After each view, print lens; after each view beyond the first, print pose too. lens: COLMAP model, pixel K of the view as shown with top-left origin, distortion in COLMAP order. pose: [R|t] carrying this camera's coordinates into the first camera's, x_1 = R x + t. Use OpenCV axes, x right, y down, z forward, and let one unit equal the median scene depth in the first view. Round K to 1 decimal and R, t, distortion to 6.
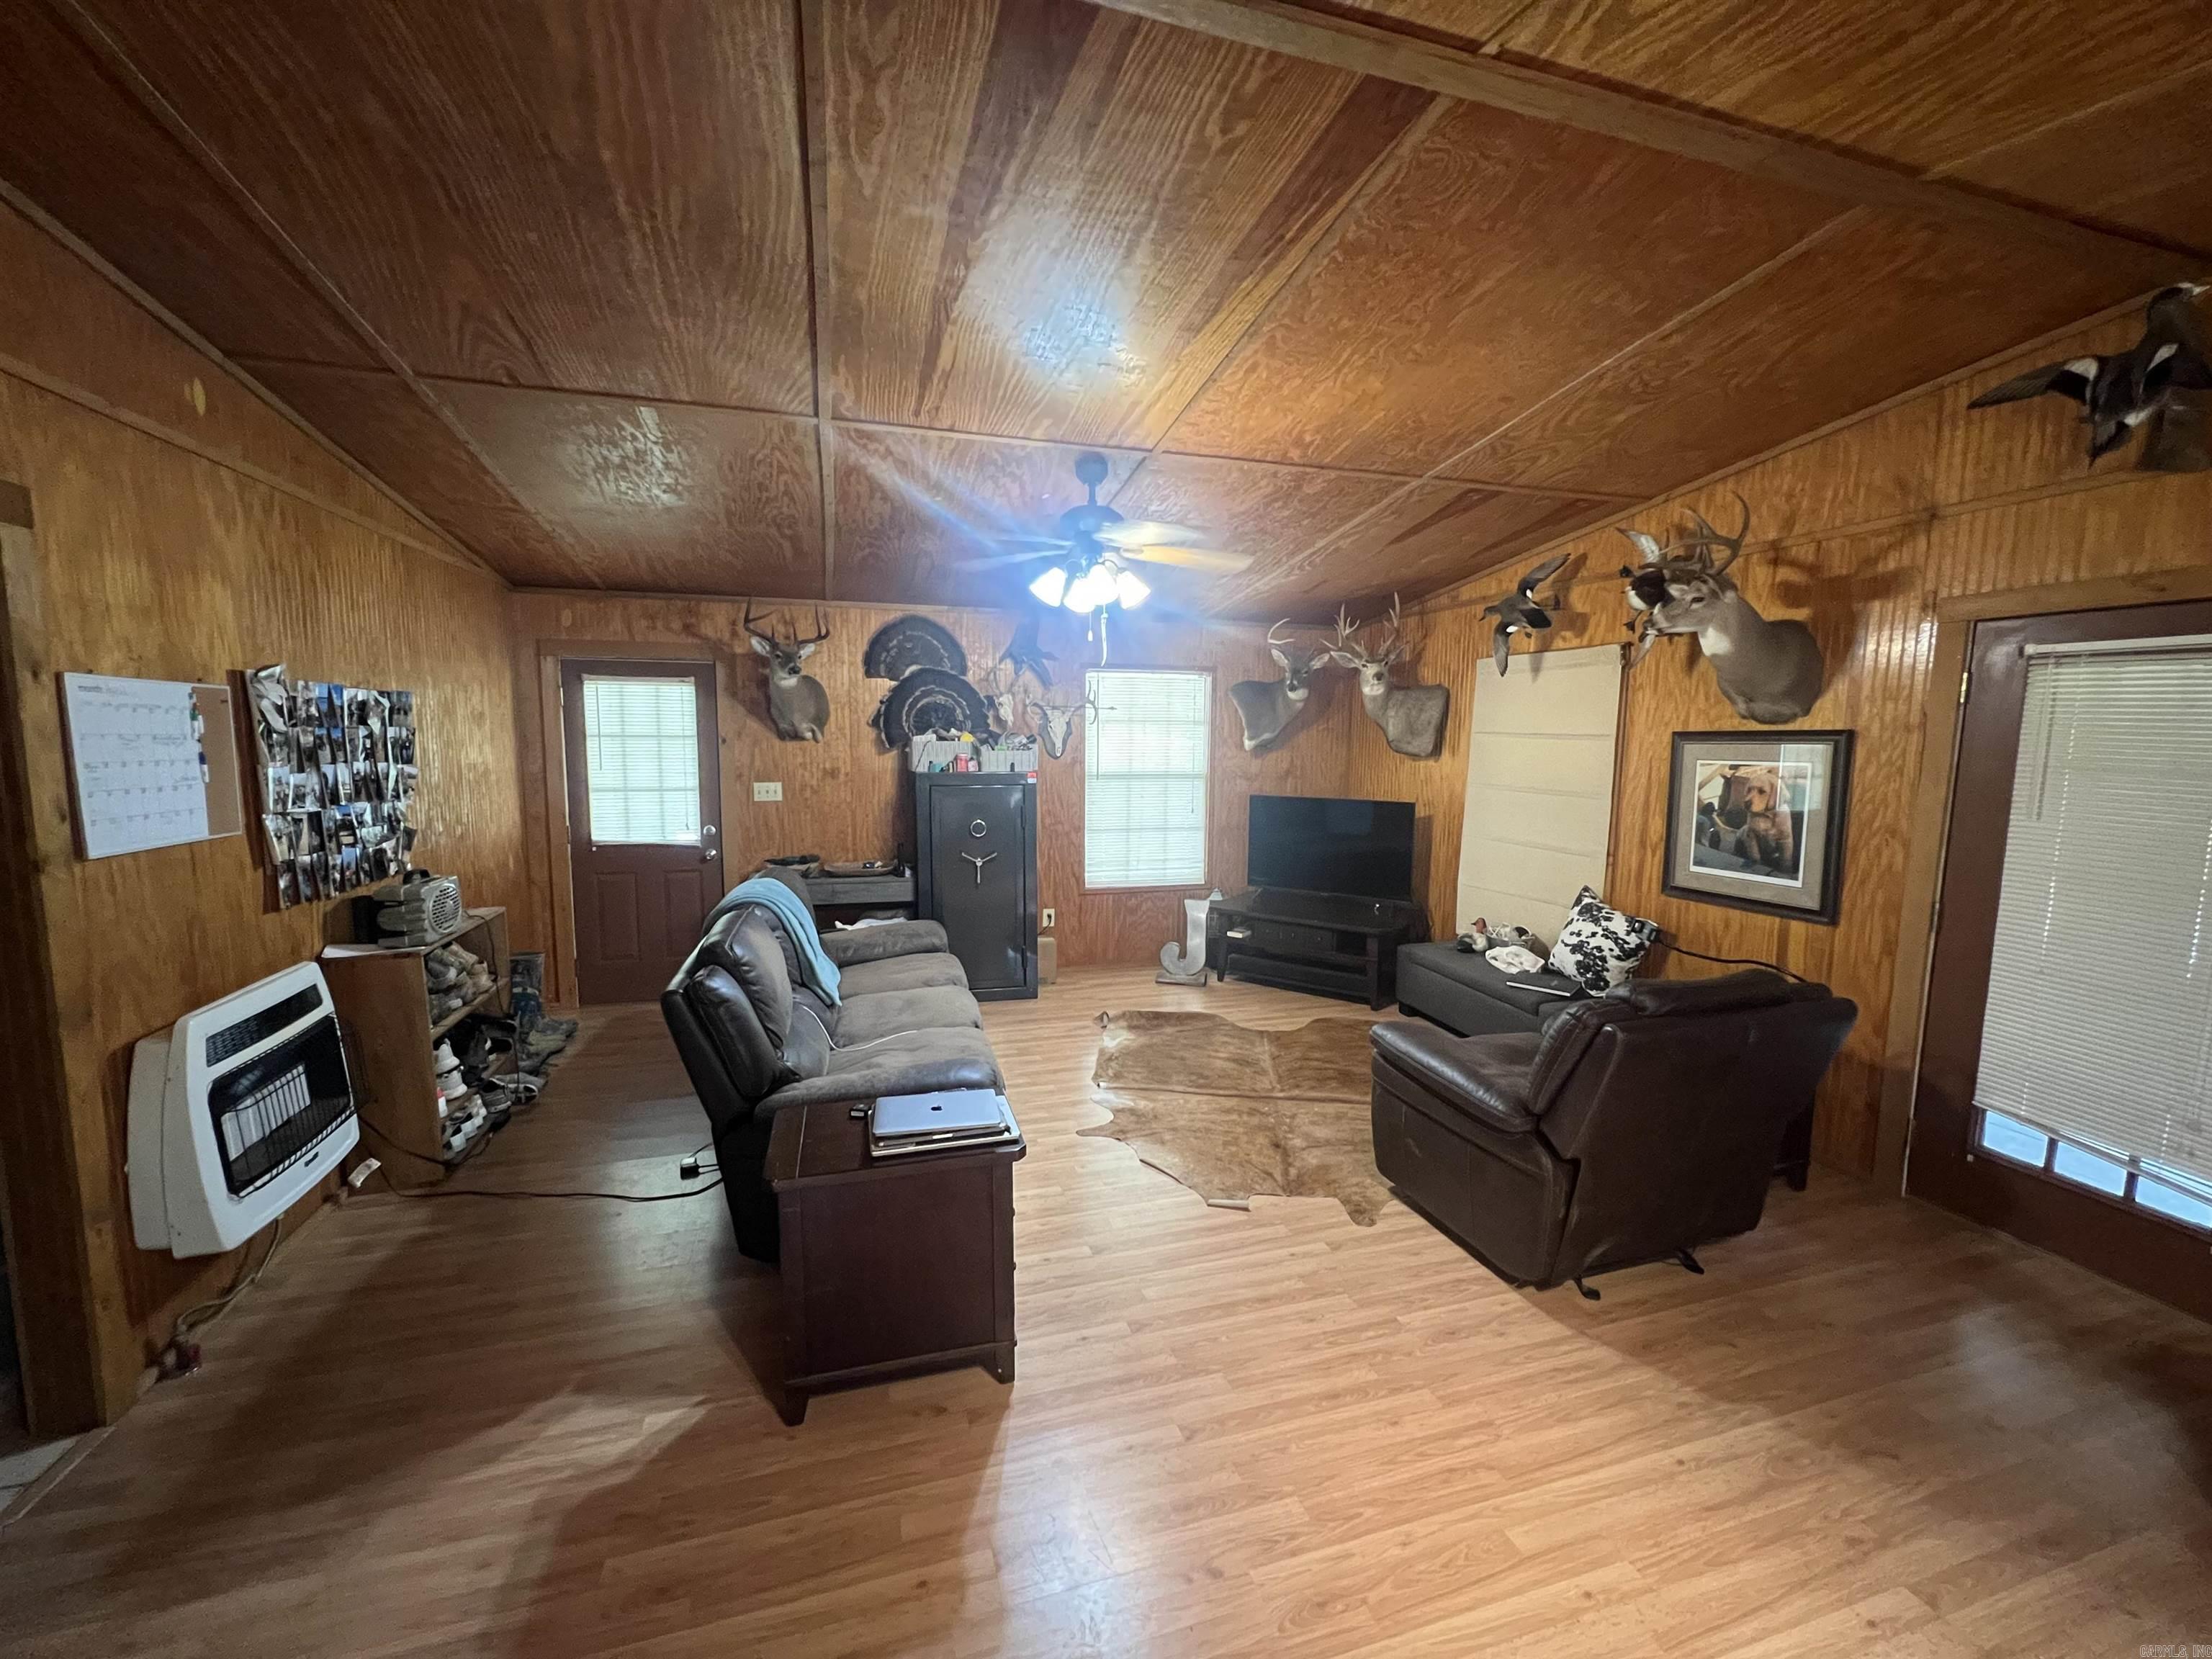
lens RADIAL K [[885.3, 0, 1097.9], [0, 885.3, 838.1], [0, 0, 1]] dist [-0.002786, 0.001169]
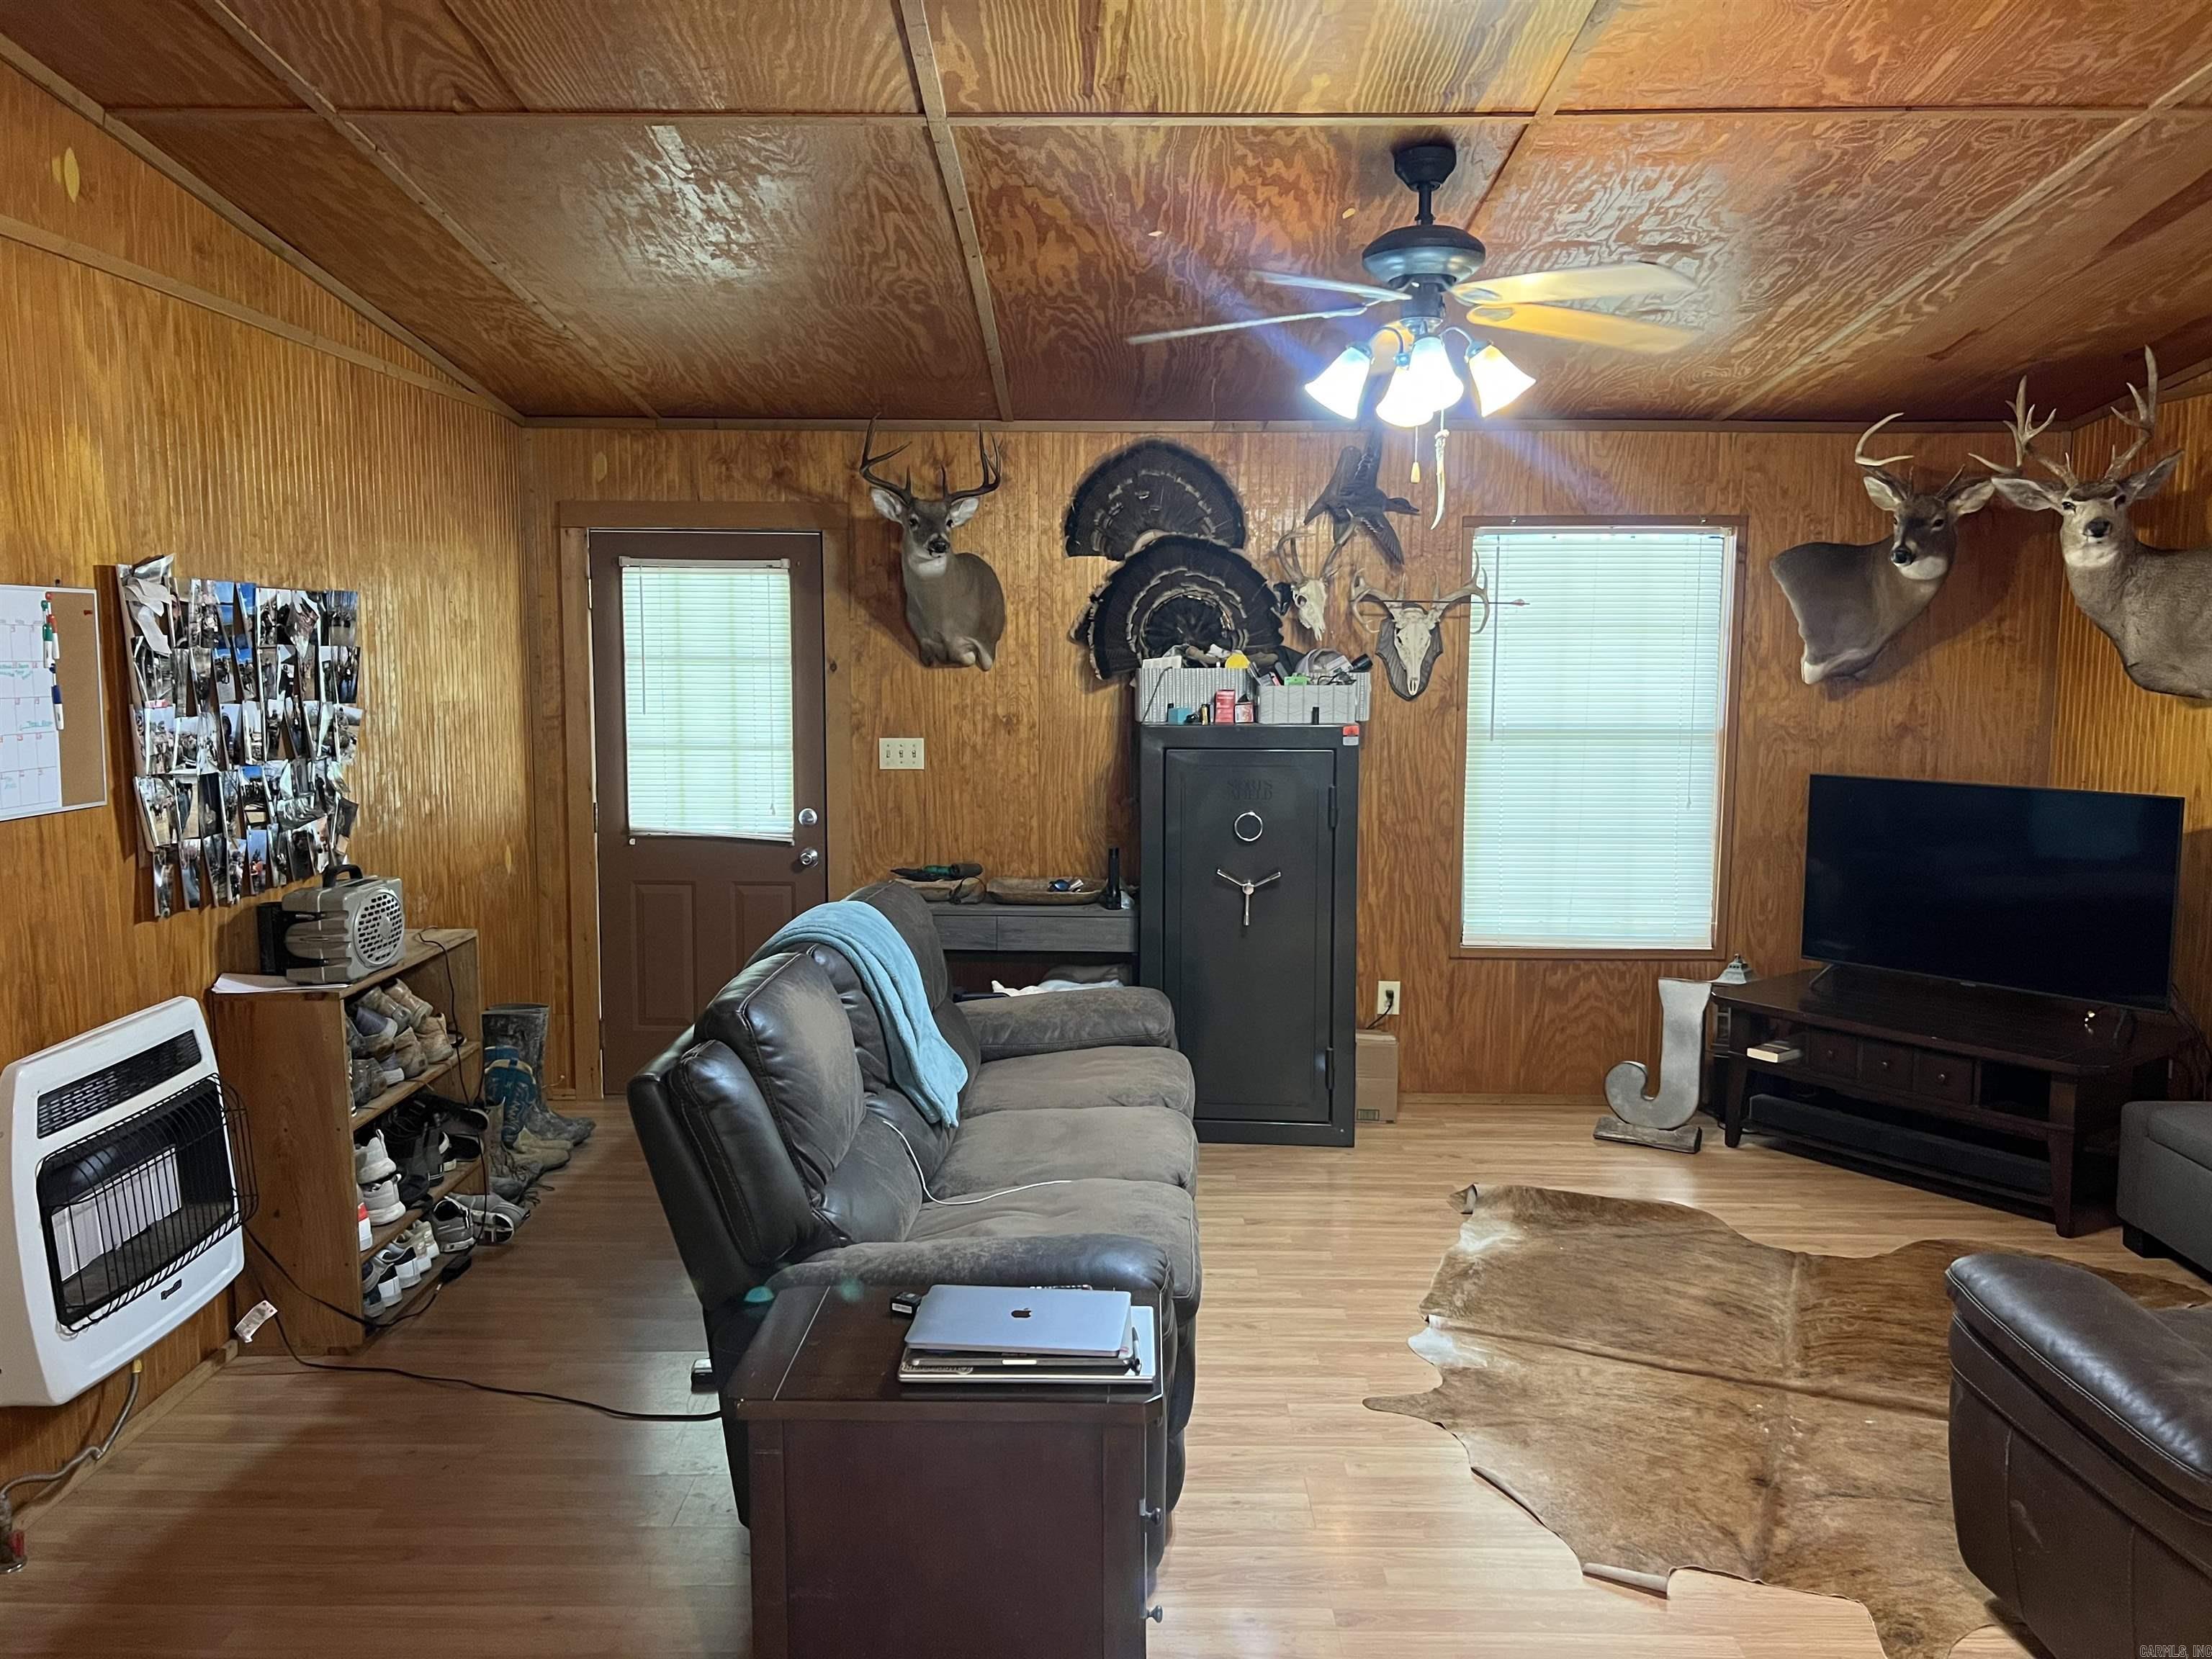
lens RADIAL K [[1660.5, 0, 1092.7], [0, 1660.5, 840.4], [0, 0, 1]] dist [0.055877, -0.062253]
pose [[0.955187, 0.031425, -0.294331, 0.104269], [-0.031701, 0.999490, 0.003836, -0.004632], [0.294301, 0.005666, 0.955696, -0.015338]]
